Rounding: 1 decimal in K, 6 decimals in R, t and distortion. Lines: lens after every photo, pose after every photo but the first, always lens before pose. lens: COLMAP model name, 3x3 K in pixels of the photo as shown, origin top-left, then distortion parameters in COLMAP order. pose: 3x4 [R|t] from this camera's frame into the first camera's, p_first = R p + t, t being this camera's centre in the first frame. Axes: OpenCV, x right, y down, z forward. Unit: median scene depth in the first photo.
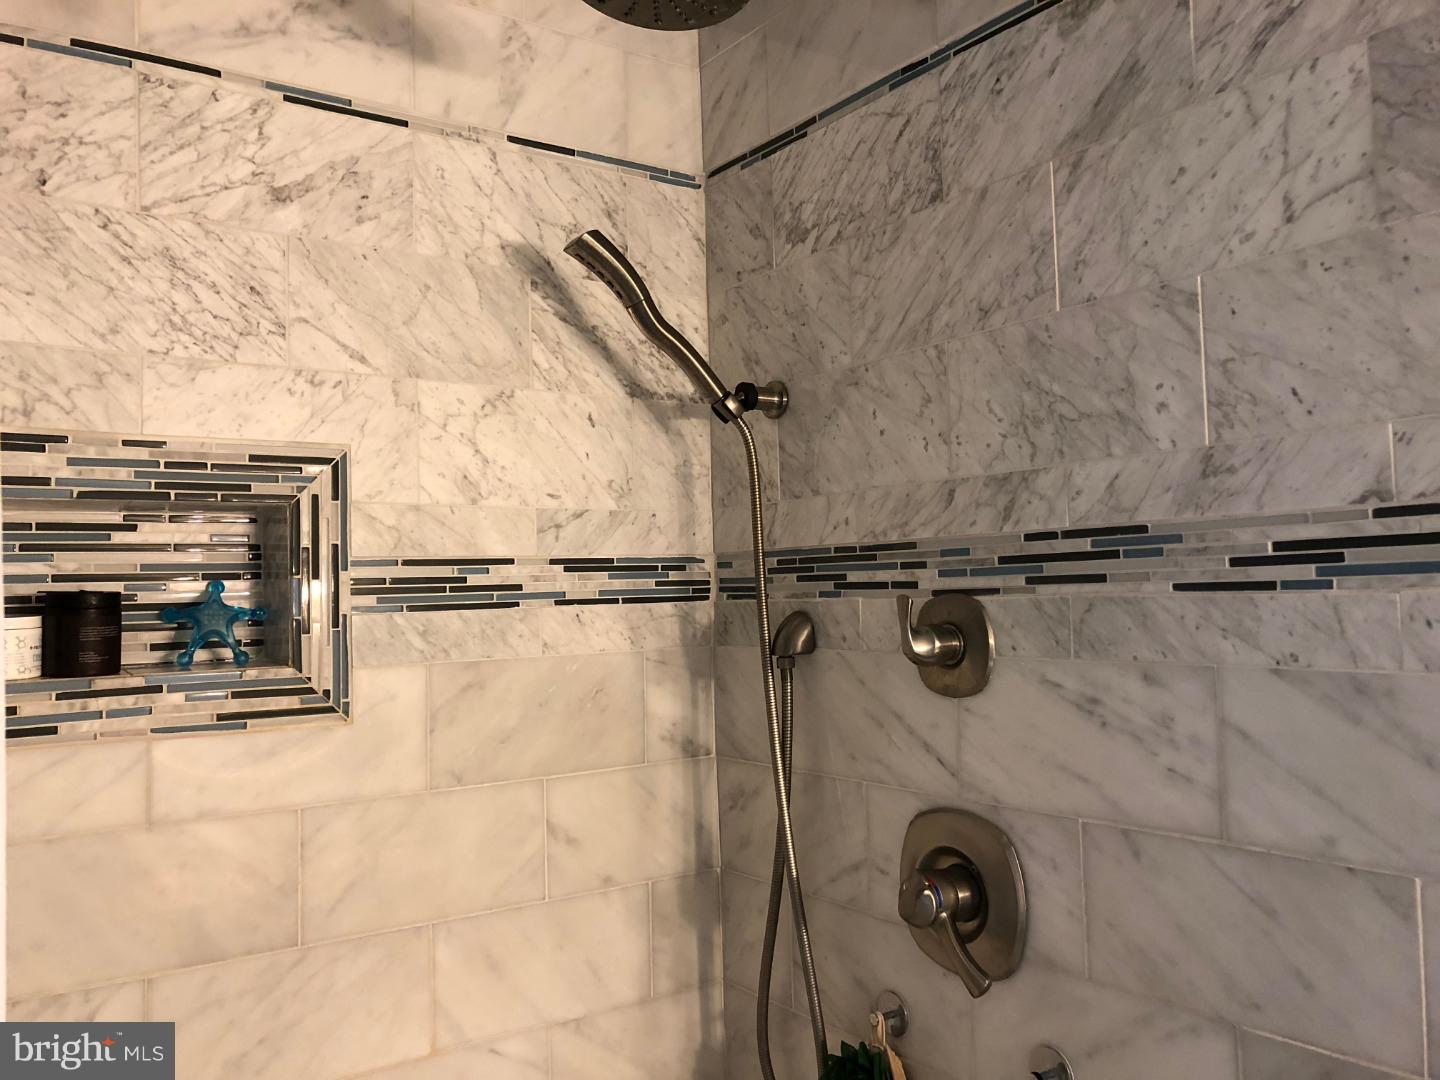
lens RADIAL K [[1183.8, 0, 719.8], [0, 1183.8, 539.5], [0, 0, 1]] dist [0.030876, -0.009510]
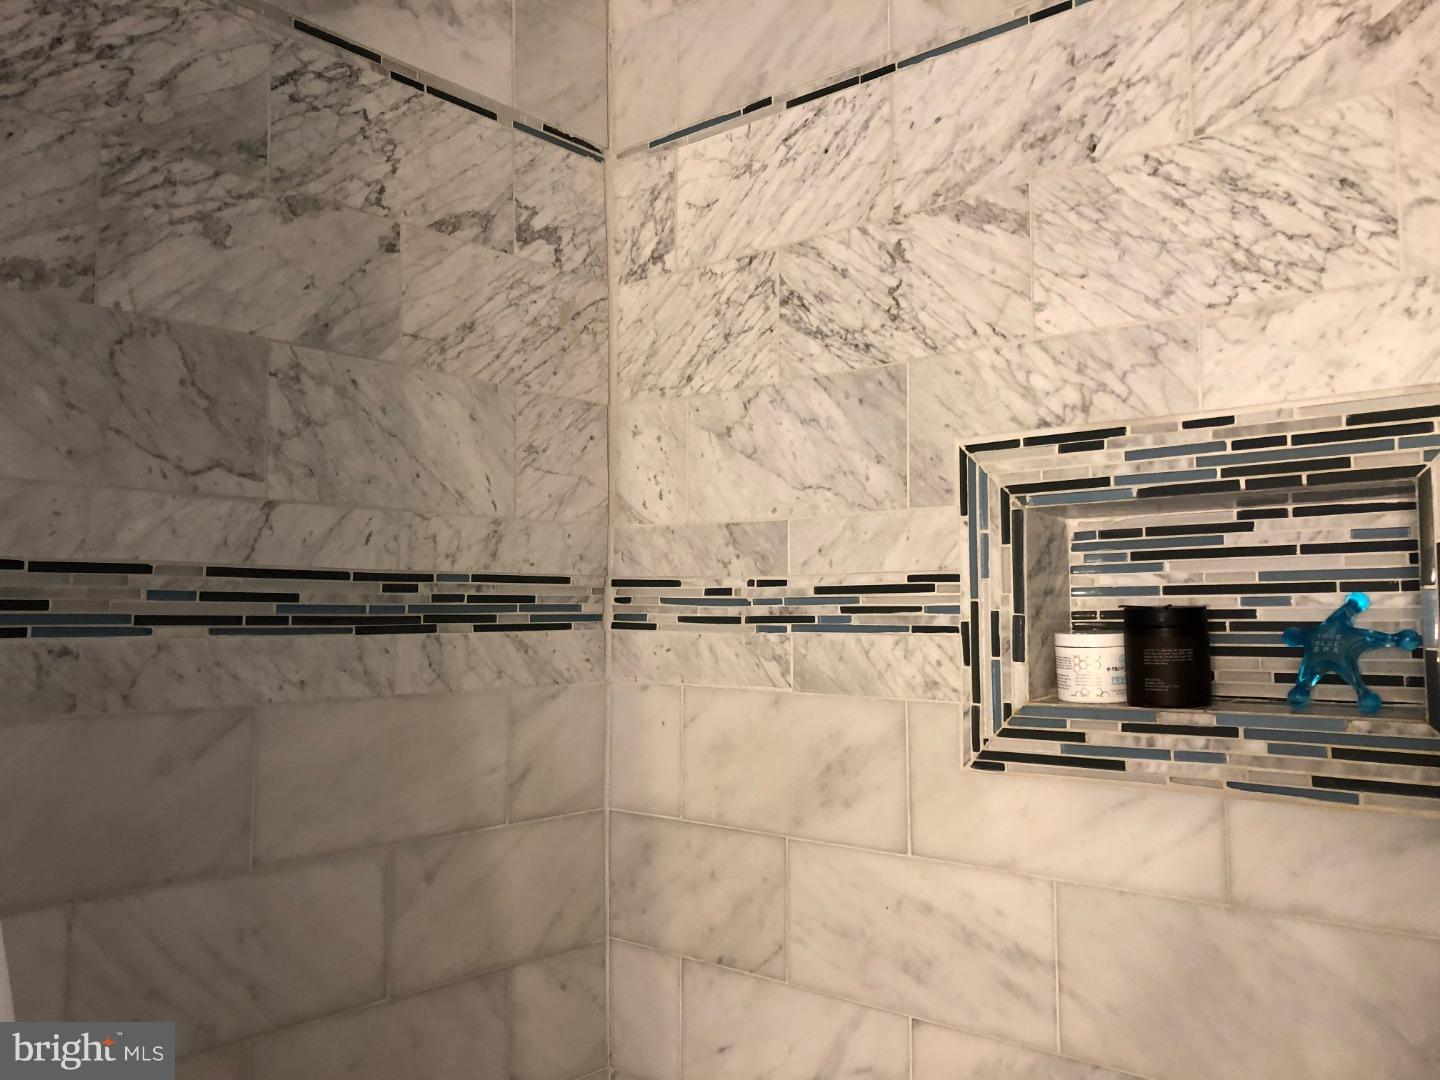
lens RADIAL K [[1183.8, 0, 719.4], [0, 1183.8, 537.0], [0, 0, 1]] dist [0.030876, -0.009510]
pose [[0.244583, -0.044110, -0.968625, 0.207603], [0.041838, 0.998514, -0.034907, 0.010690], [0.968725, -0.031988, 0.246065, 0.482026]]
